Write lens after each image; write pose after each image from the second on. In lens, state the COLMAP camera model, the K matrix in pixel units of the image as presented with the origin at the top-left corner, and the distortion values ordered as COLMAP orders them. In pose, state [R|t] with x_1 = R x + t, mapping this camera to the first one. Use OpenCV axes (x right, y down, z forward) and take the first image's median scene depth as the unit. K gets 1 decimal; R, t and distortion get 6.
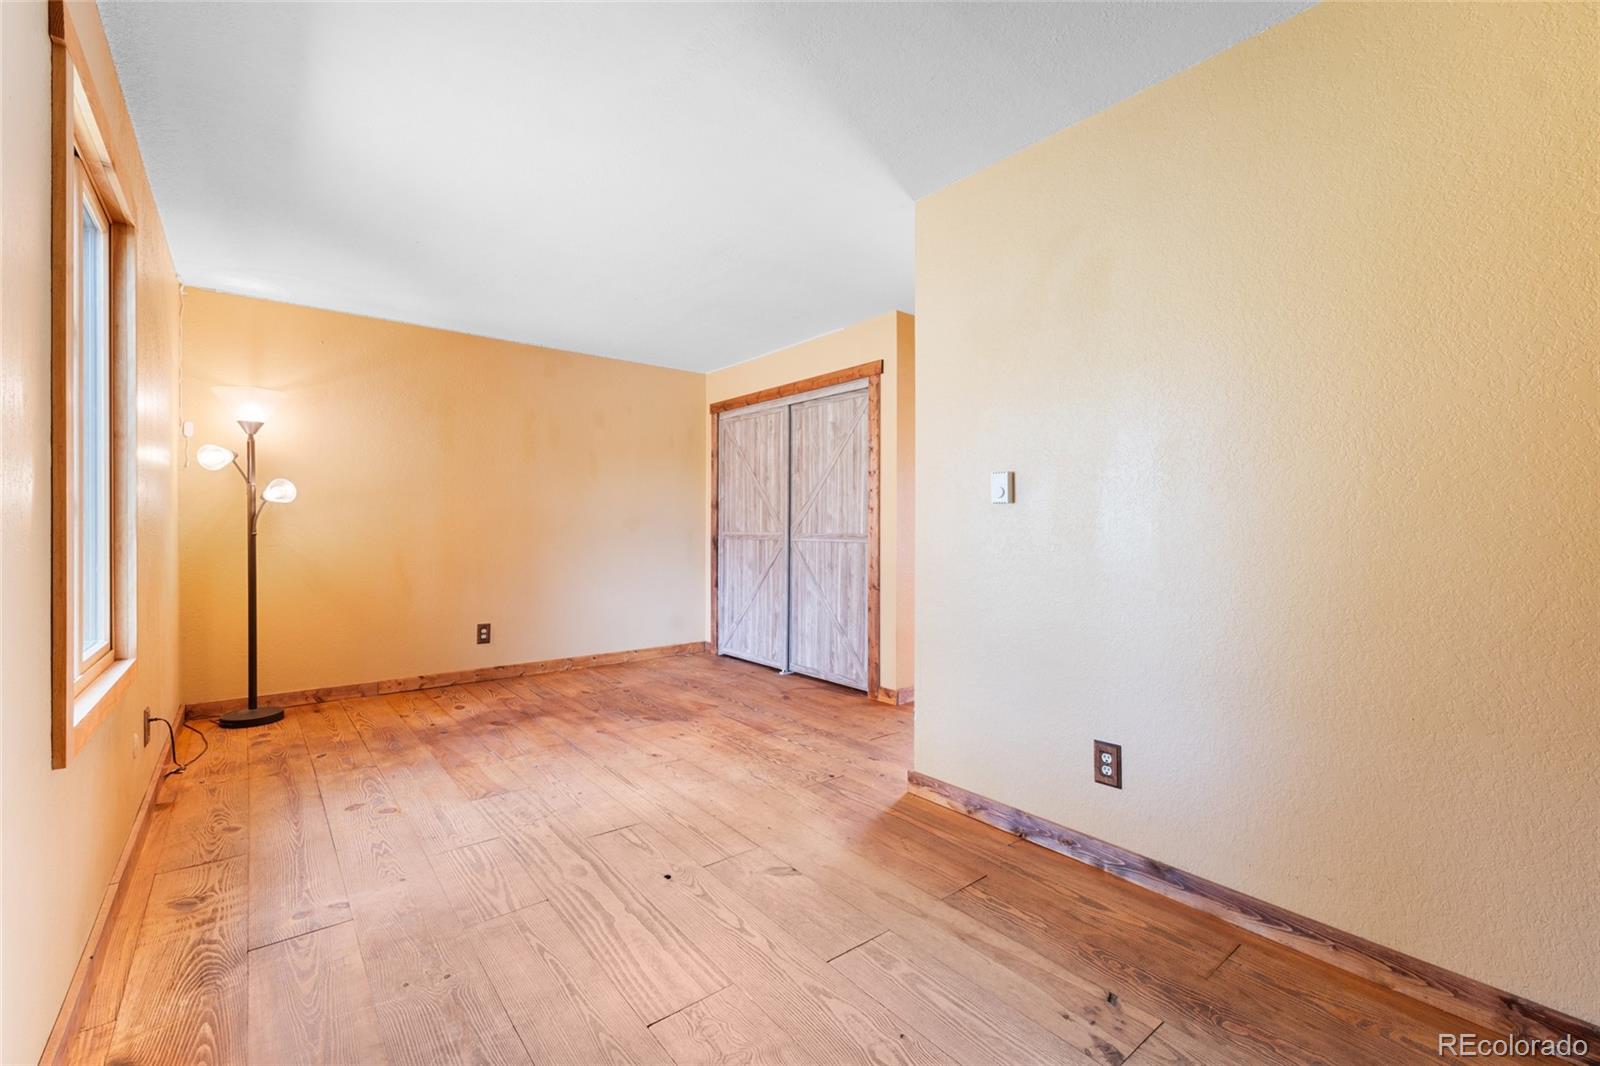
lens RADIAL K [[674.6, 0, 807.0], [0, 674.6, 531.4], [0, 0, 1]] dist [0.004608, -0.000910]
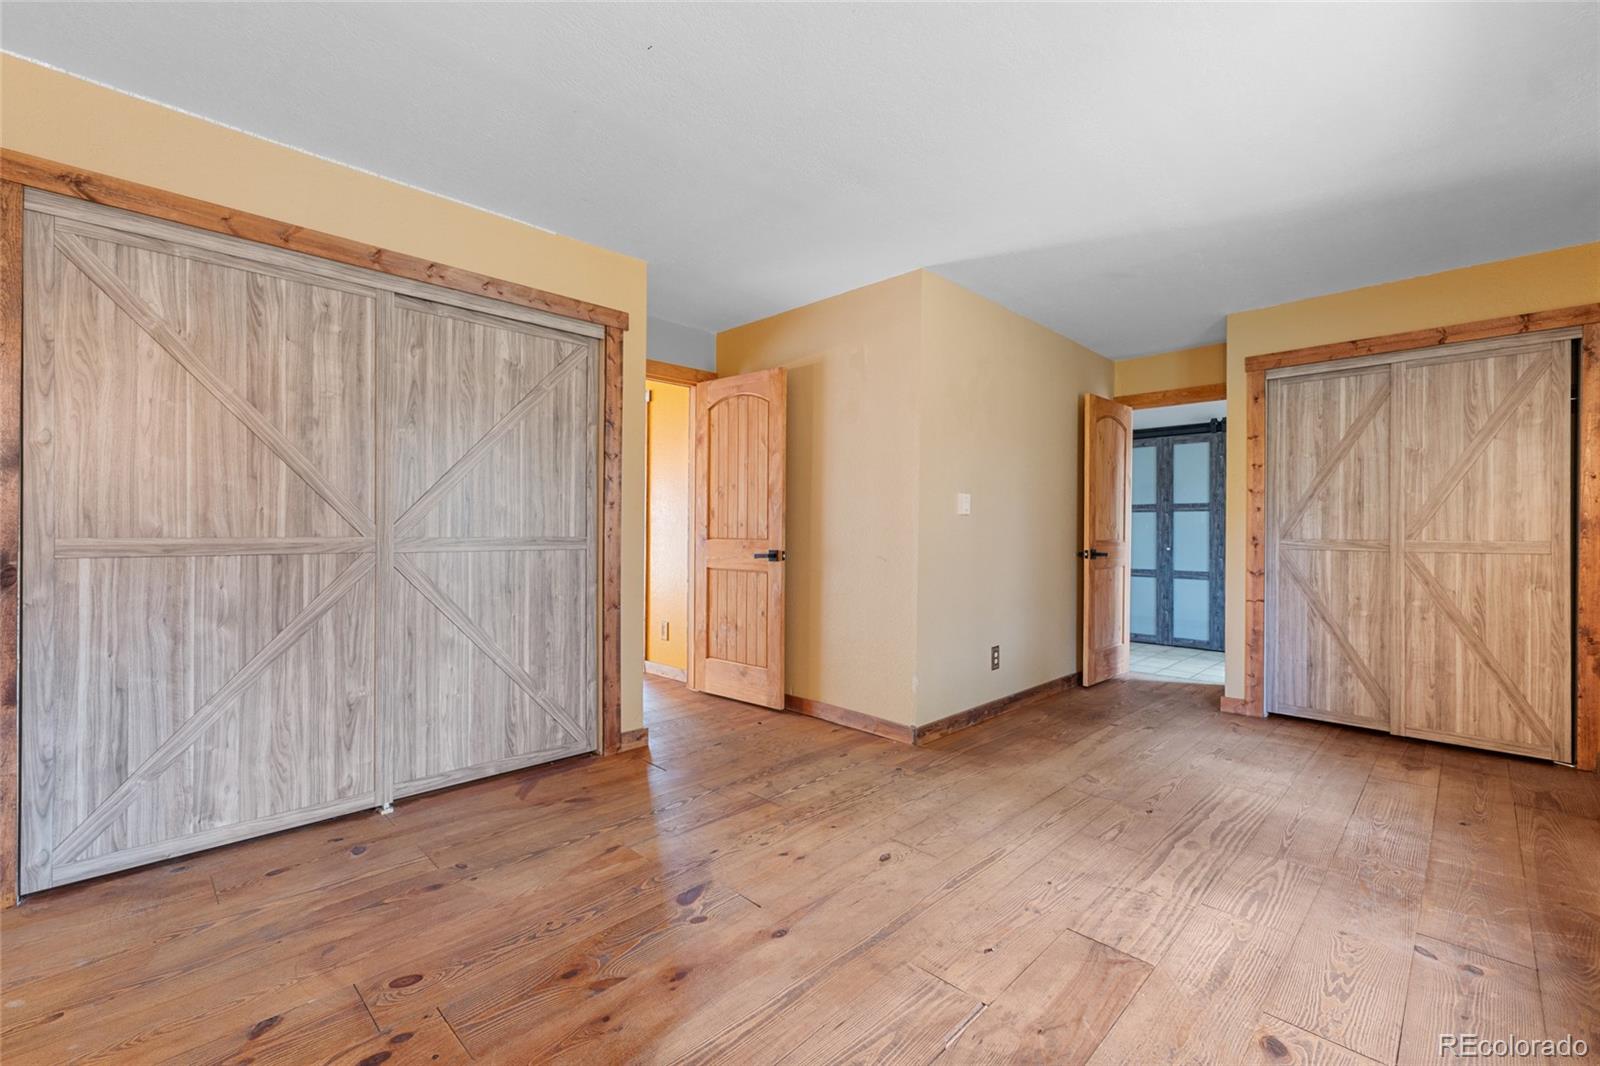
lens RADIAL K [[674.6, 0, 800.8], [0, 674.6, 529.2], [0, 0, 1]] dist [0.004608, -0.000910]
pose [[-0.097091, -0.004631, 0.995265, -0.800435], [-0.000700, 0.999989, 0.004584, -0.009640], [-0.995275, -0.000252, -0.097093, 1.018372]]
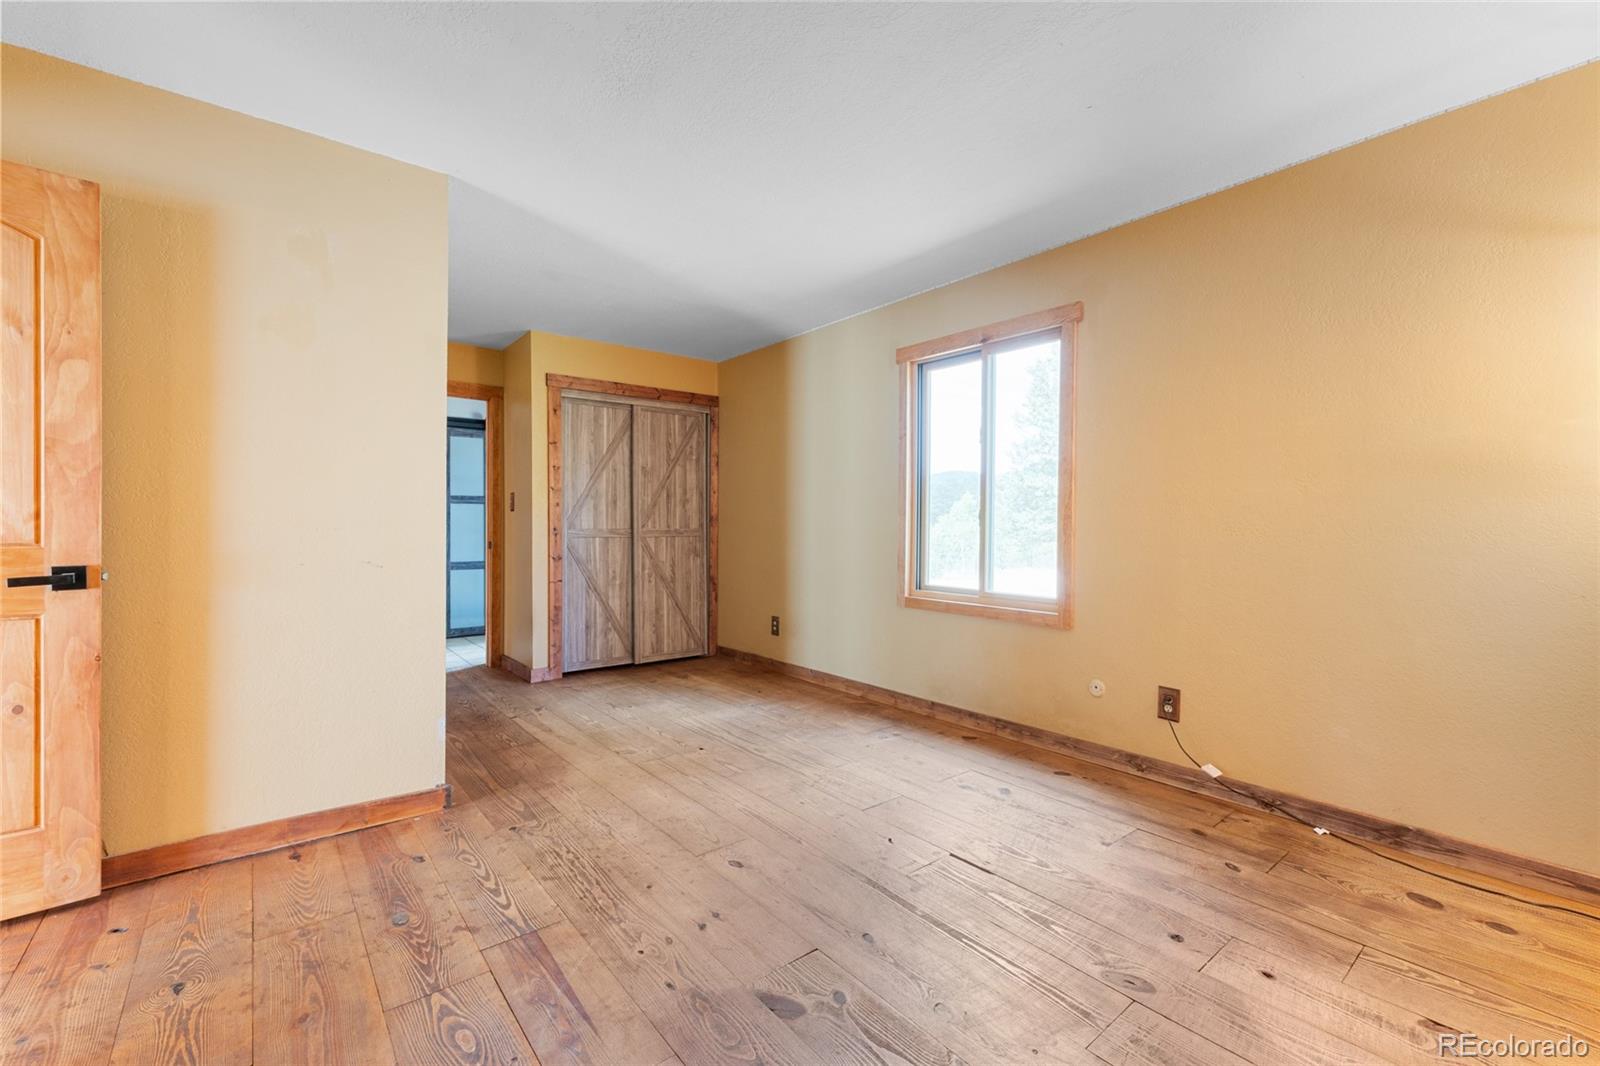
lens RADIAL K [[674.6, 0, 797.5], [0, 674.6, 527.7], [0, 0, 1]] dist [0.004608, -0.000910]
pose [[-0.999905, -0.006672, 0.012032, -0.255487], [-0.006558, 0.999933, 0.009497, -0.007926], [-0.012094, 0.009418, -0.999883, 1.469979]]
